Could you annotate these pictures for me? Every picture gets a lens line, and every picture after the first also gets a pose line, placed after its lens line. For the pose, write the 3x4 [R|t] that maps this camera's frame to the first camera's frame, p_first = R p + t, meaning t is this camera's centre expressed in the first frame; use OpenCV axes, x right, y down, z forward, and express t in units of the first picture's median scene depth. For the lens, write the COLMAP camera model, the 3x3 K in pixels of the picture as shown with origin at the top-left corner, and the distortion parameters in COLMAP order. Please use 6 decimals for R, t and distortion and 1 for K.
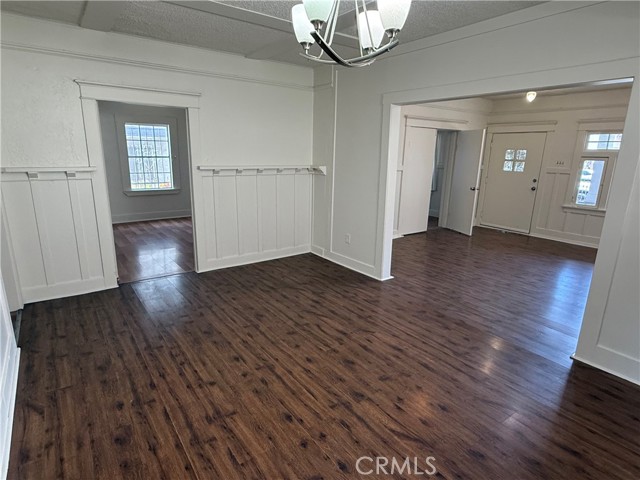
lens RADIAL K [[354.3, 0, 320.0], [0, 354.3, 240.0], [0, 0, 1]] dist [0.008055, 0.001891]
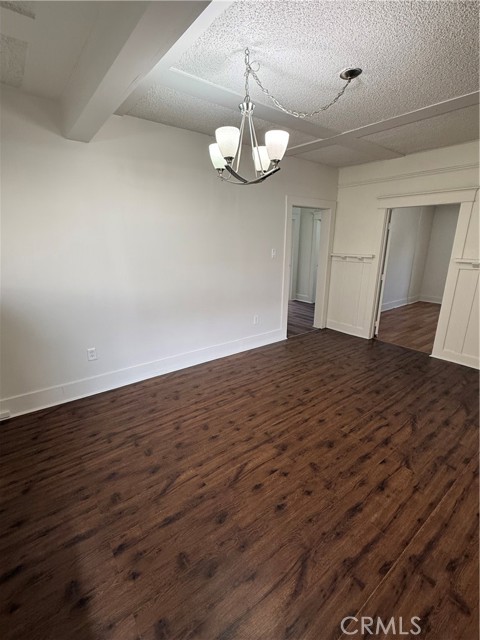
lens RADIAL K [[299.3, 0, 240.0], [0, 299.3, 320.0], [0, 0, 1]] dist [-0.000330, 0.000004]
pose [[0.018886, 0.238988, -0.970839, 0.817273], [-0.243642, 0.942840, 0.227356, -0.124897], [0.969681, 0.232244, 0.076034, 0.587683]]
